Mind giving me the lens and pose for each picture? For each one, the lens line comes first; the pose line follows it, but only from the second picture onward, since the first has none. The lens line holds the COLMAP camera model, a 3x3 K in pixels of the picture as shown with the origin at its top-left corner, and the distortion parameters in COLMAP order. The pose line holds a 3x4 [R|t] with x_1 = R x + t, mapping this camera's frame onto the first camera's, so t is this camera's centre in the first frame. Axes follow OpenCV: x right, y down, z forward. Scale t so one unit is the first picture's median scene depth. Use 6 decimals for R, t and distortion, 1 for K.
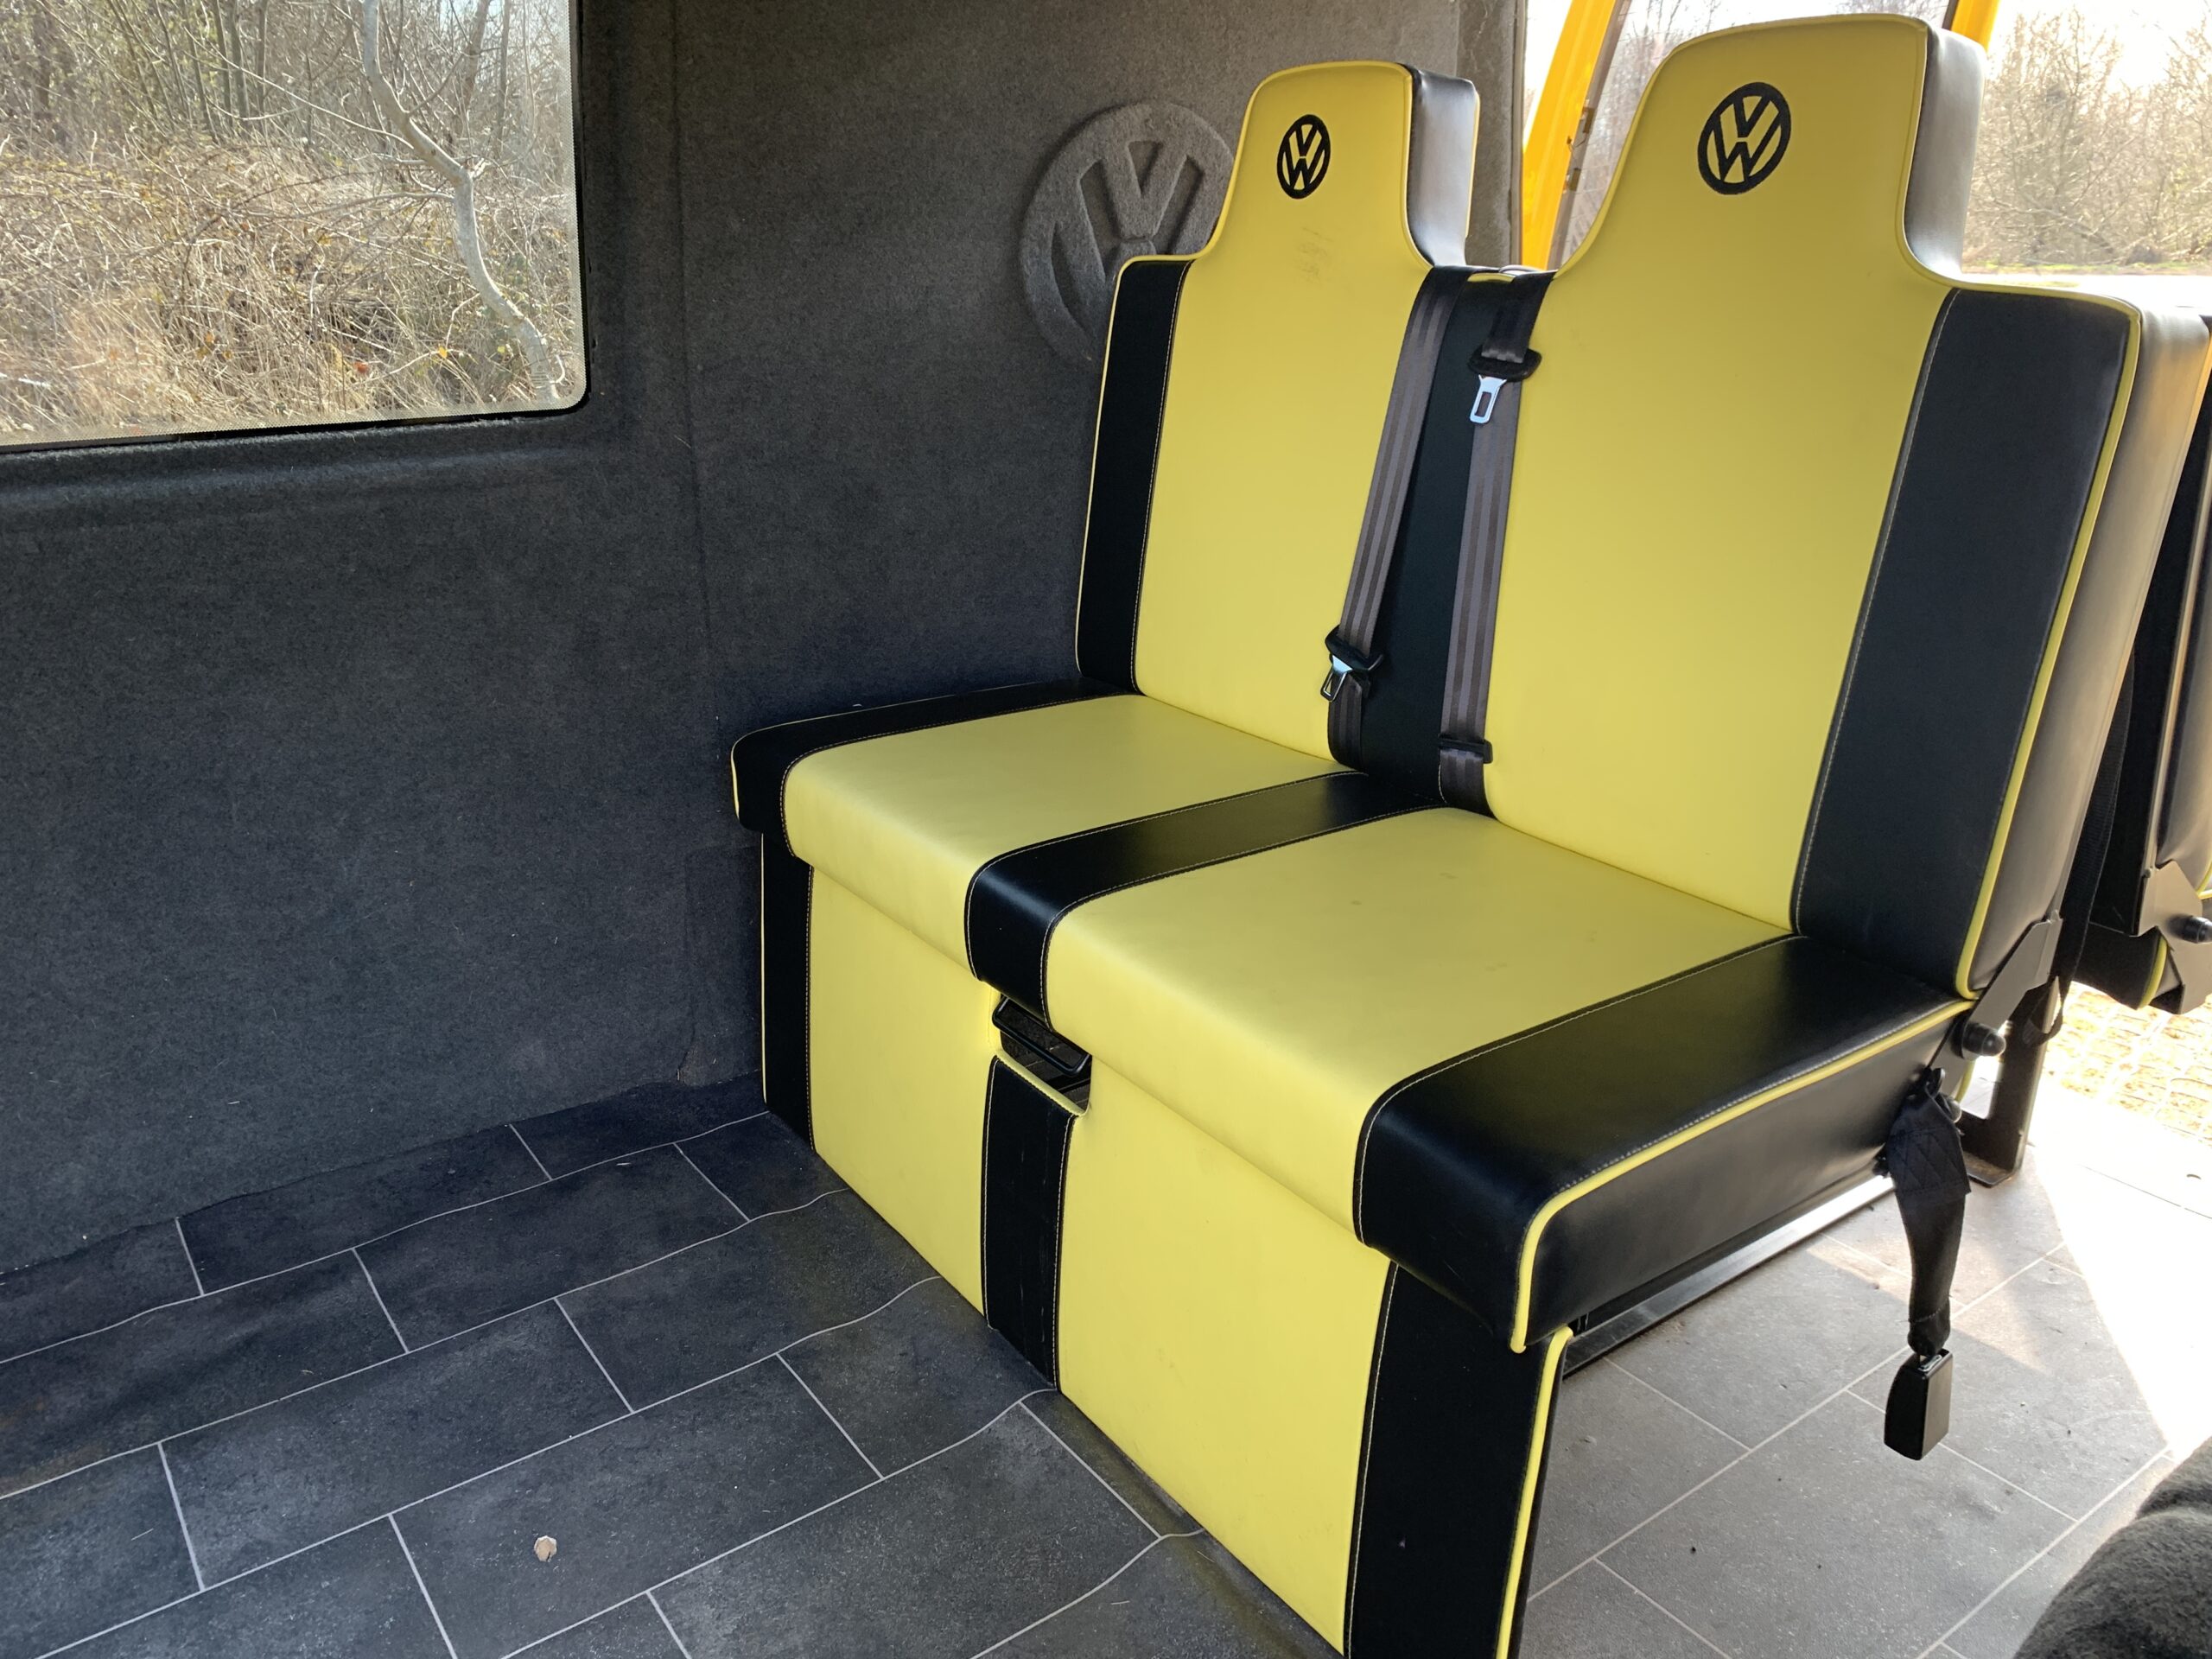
lens RADIAL K [[1700.7, 0, 1114.7], [0, 1700.7, 829.7], [0, 0, 1]] dist [0.013603, -0.015514]
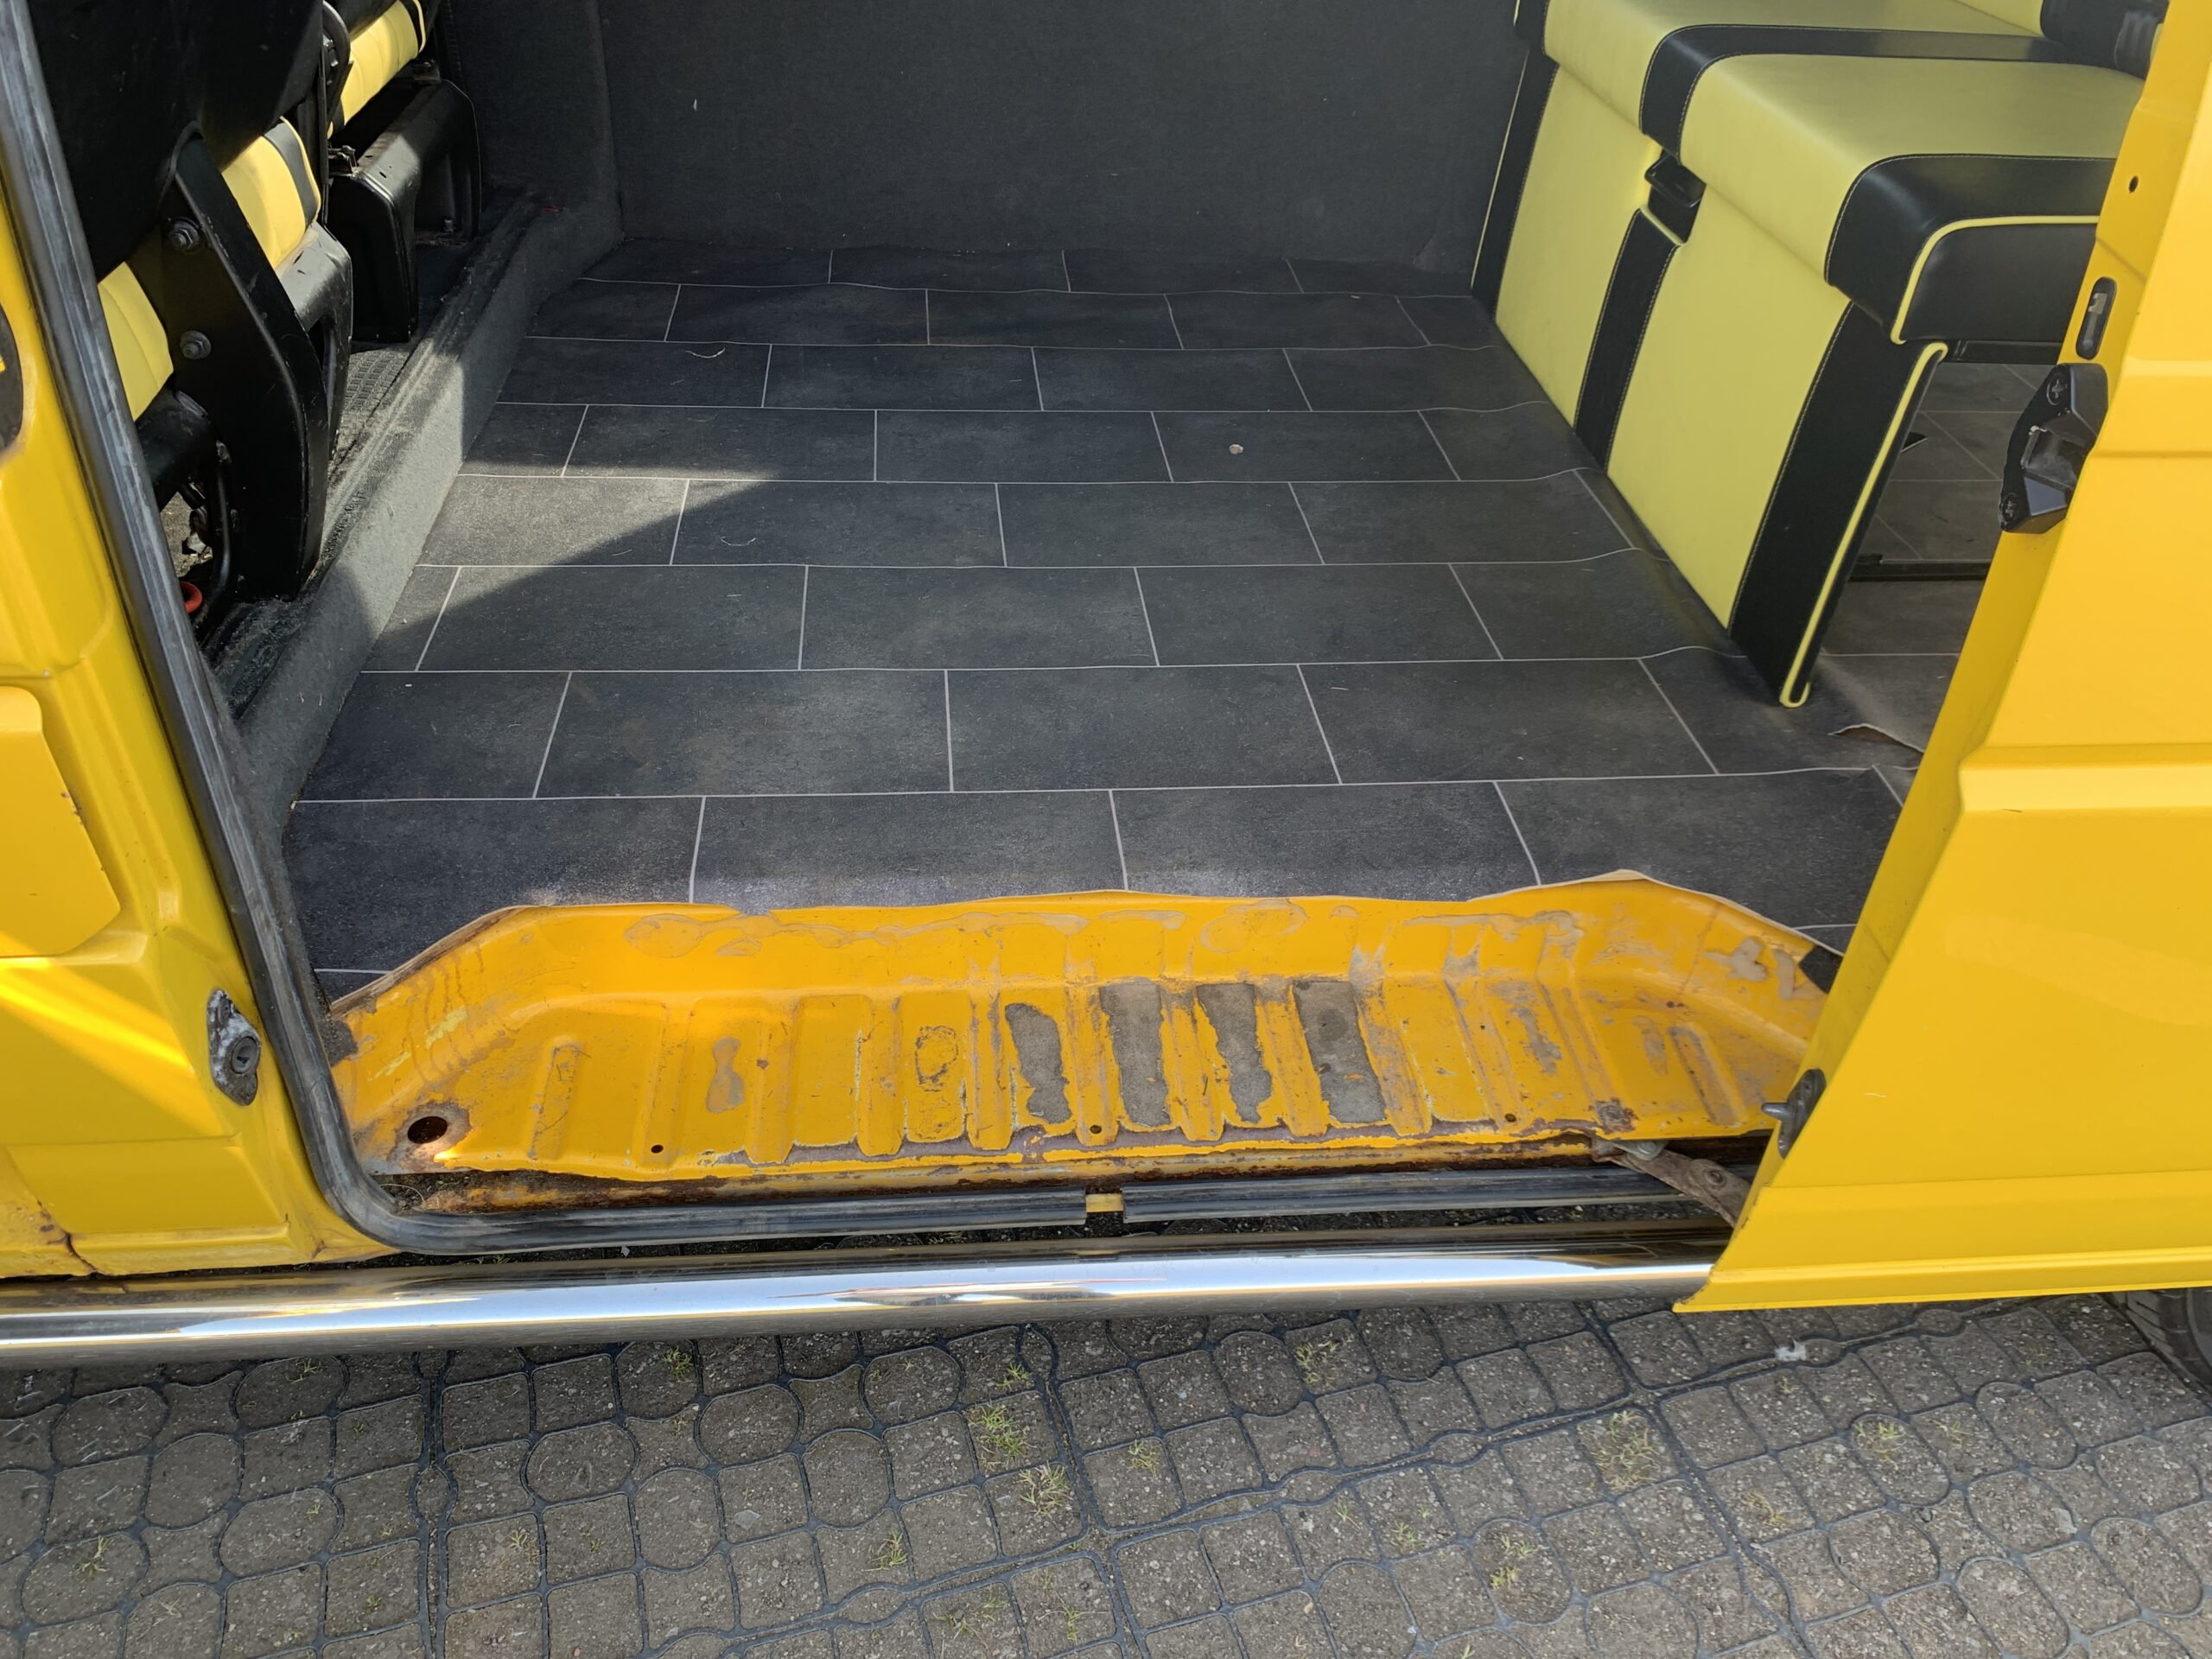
lens RADIAL K [[1700.7, 0, 1095.4], [0, 1700.7, 834.1], [0, 0, 1]] dist [0.013603, -0.015514]
pose [[0.860341, 0.336977, -0.382439, 0.226705], [-0.219552, 0.922115, 0.318591, 0.249230], [0.460011, -0.190132, 0.867318, -0.392699]]
